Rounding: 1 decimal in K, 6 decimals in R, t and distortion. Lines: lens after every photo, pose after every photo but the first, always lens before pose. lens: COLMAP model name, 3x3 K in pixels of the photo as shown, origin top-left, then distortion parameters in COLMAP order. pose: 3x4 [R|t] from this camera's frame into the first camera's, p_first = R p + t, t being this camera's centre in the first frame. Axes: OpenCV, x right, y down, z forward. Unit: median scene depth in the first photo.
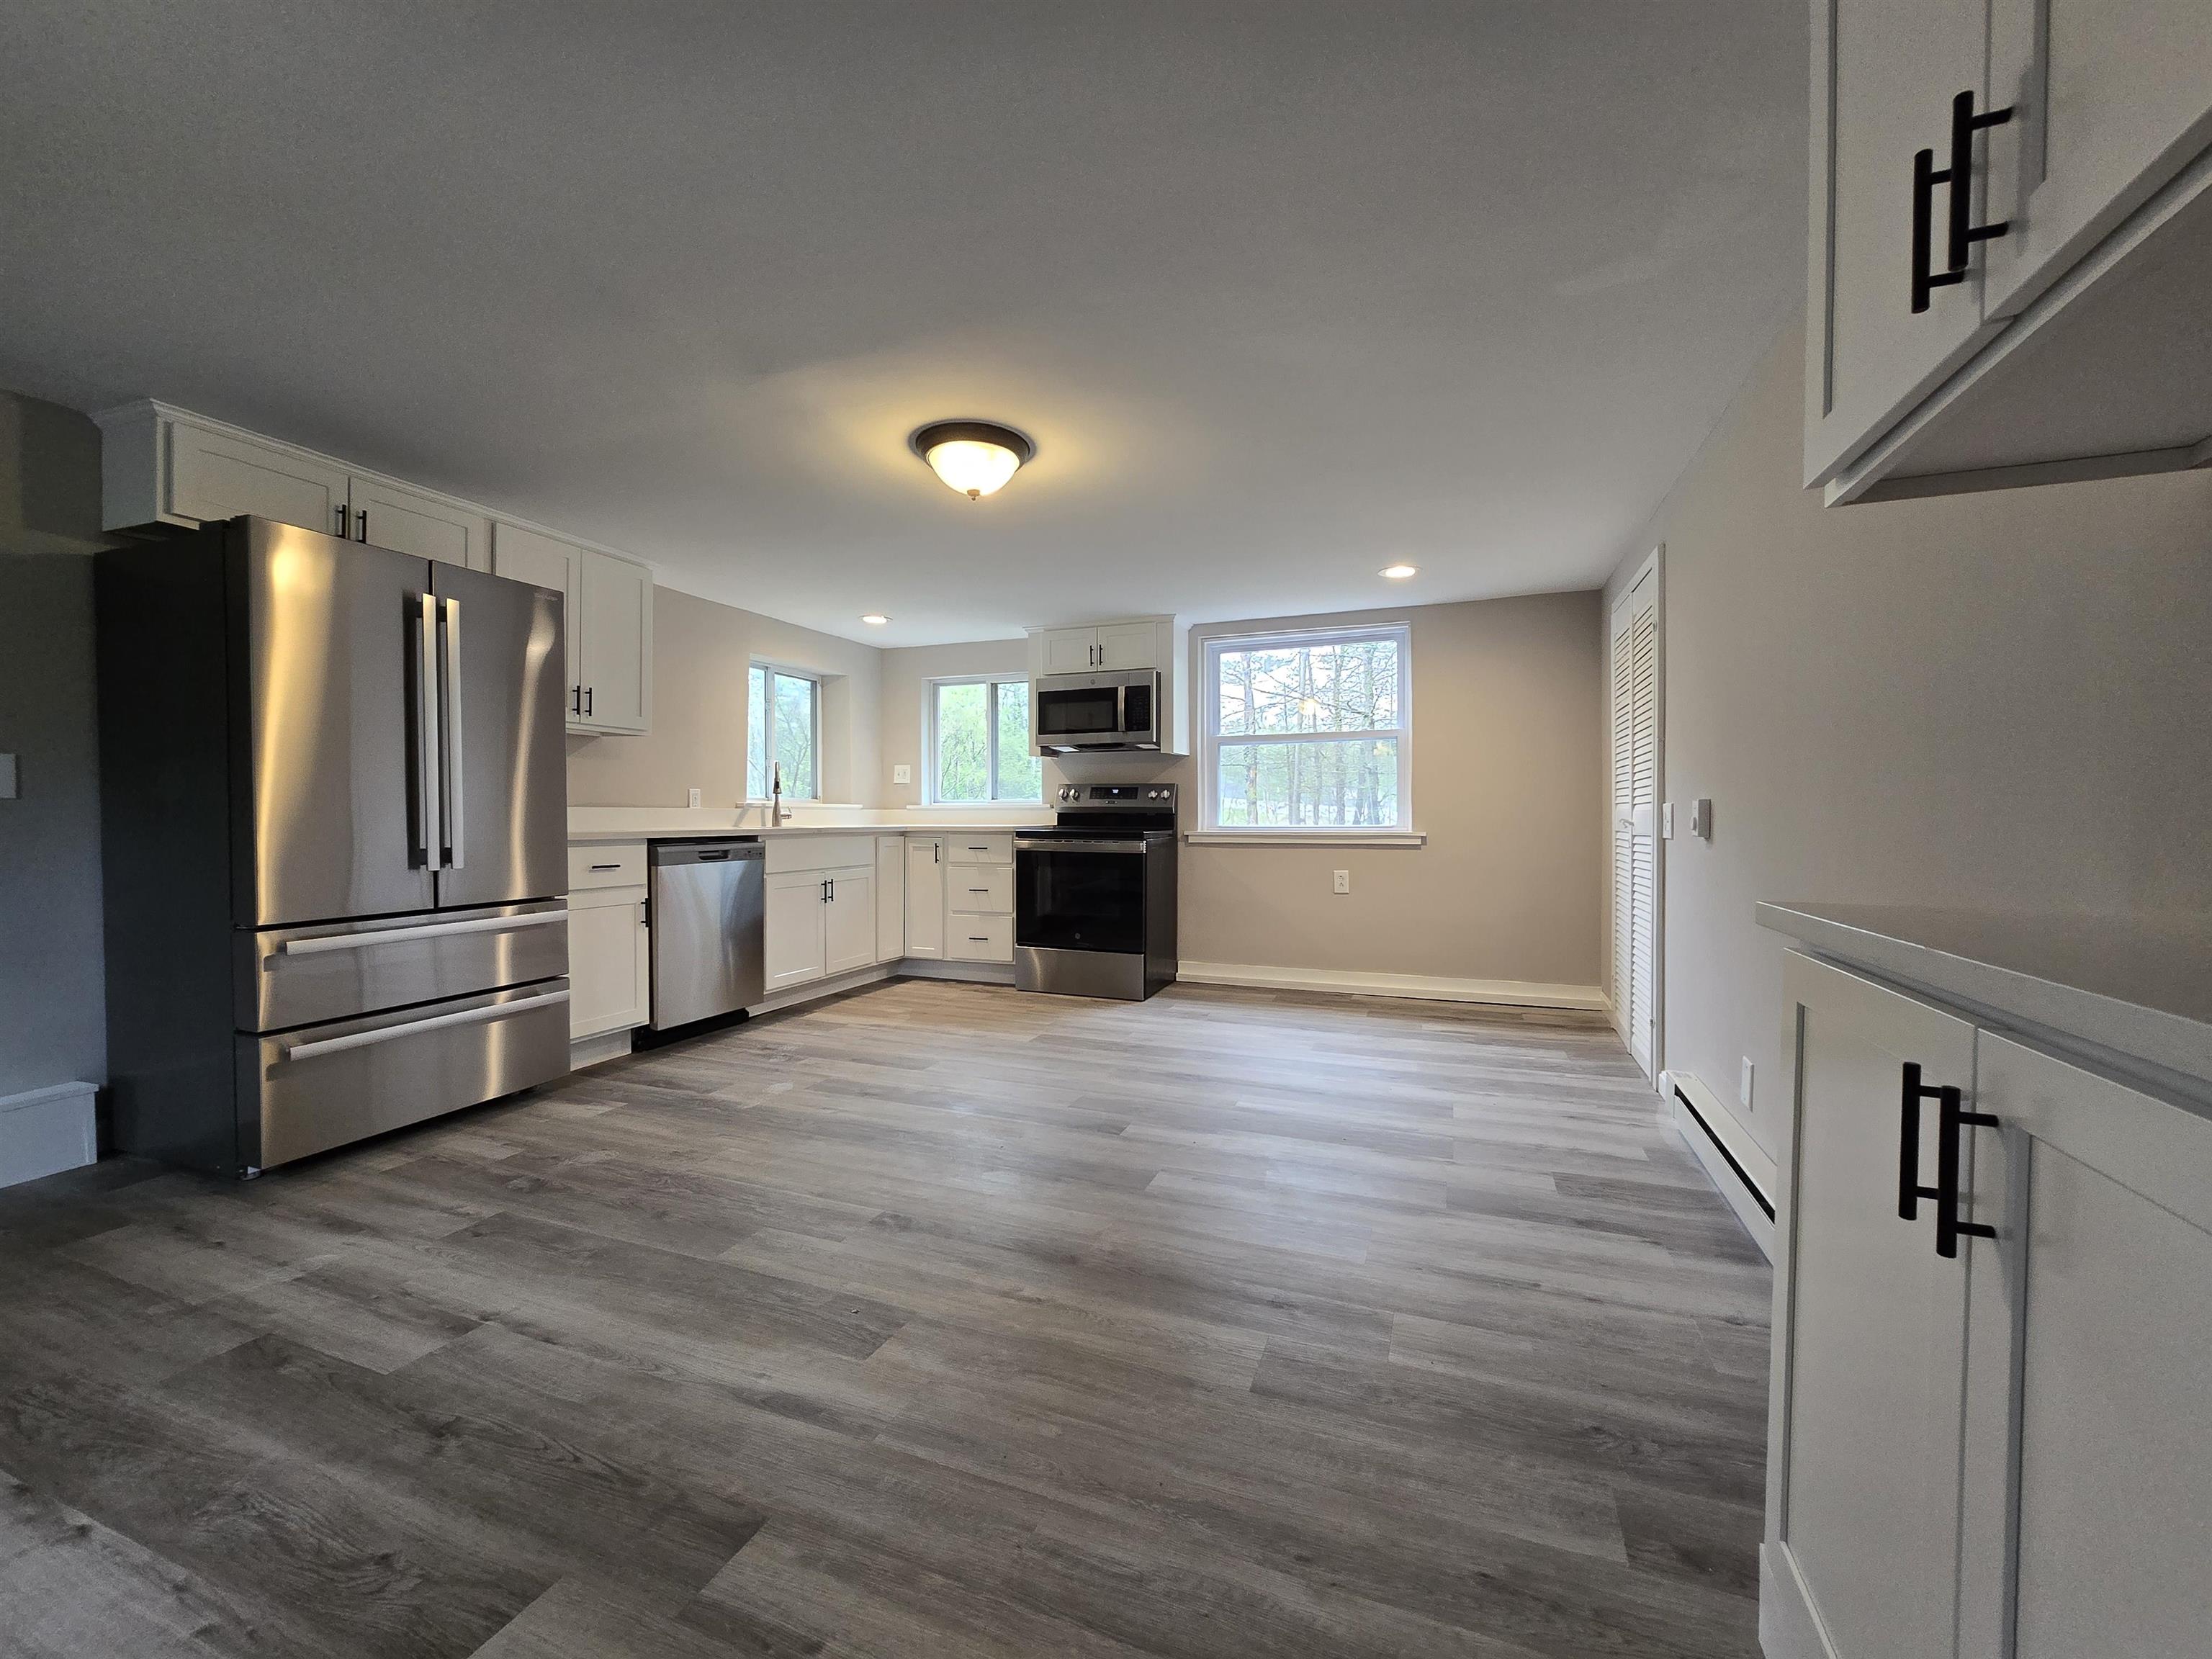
lens RADIAL K [[898.2, 0, 1095.4], [0, 898.2, 827.4], [0, 0, 1]] dist [-0.001624, -0.000043]
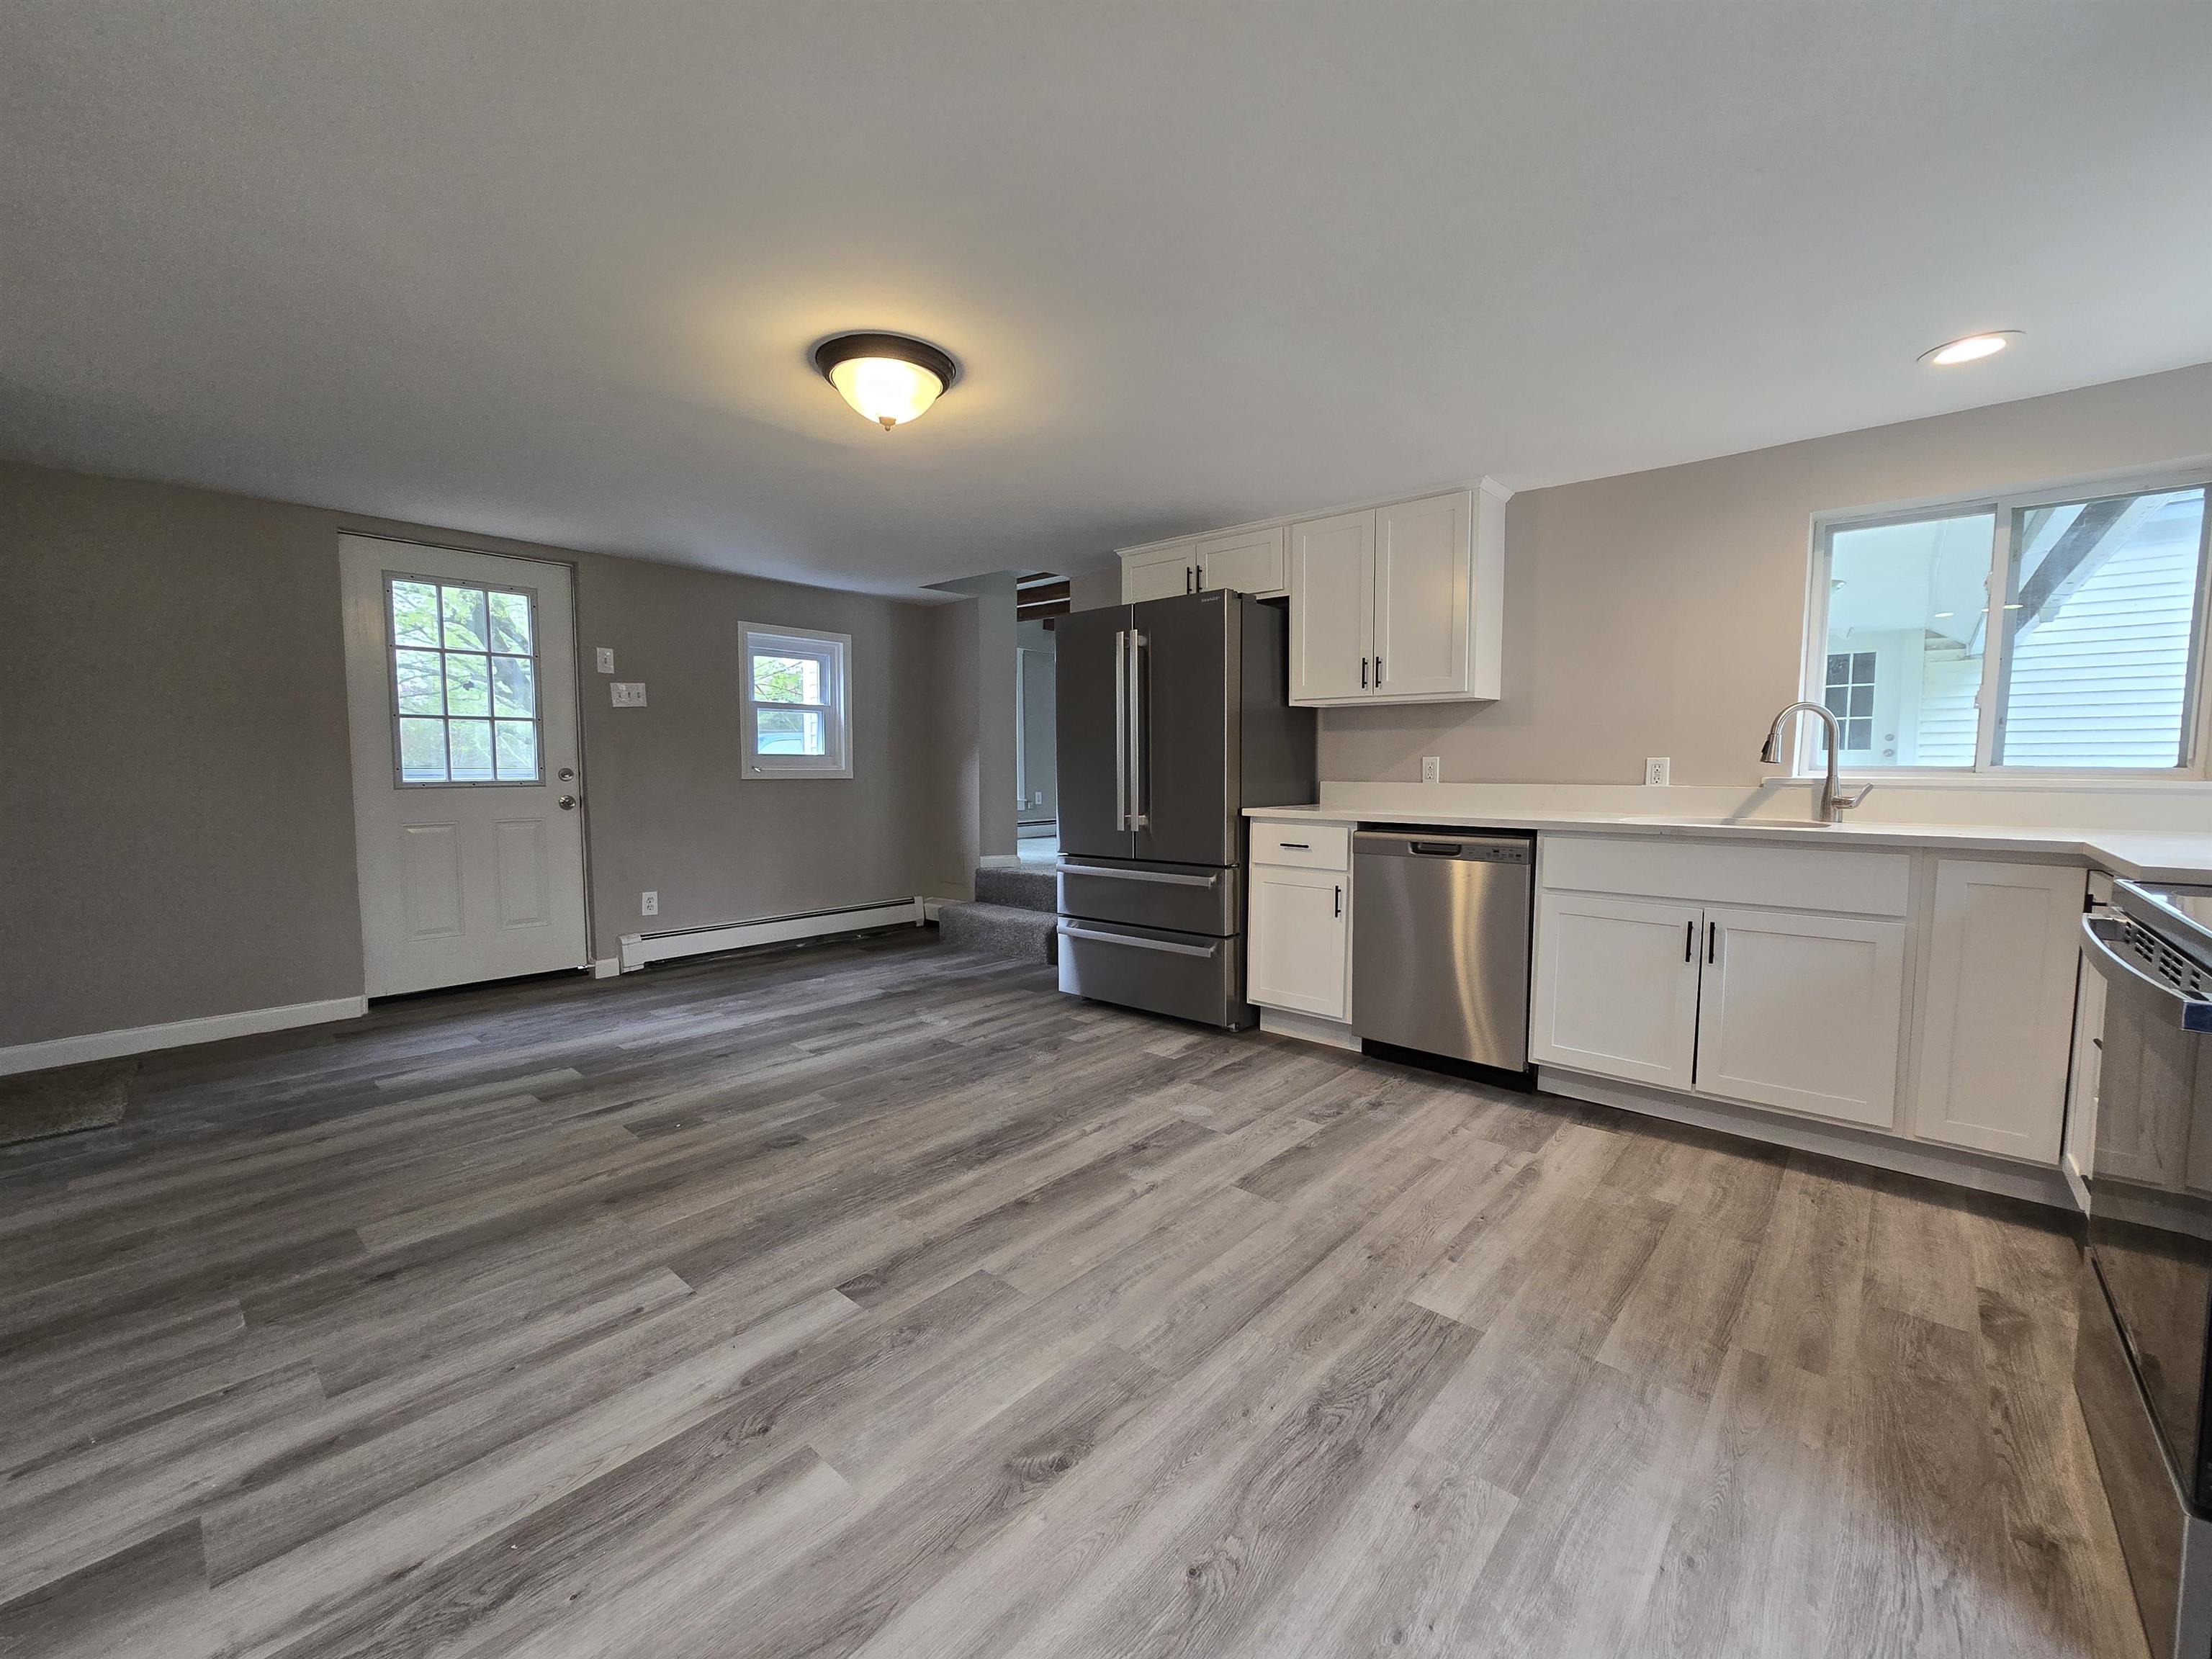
lens RADIAL K [[898.2, 0, 1091.8], [0, 898.2, 826.7], [0, 0, 1]] dist [-0.001624, -0.000043]
pose [[-0.344392, 0.063630, -0.936667, 0.544874], [-0.015893, 0.997162, 0.073583, -0.055364], [0.938691, 0.040228, -0.342403, 1.331973]]
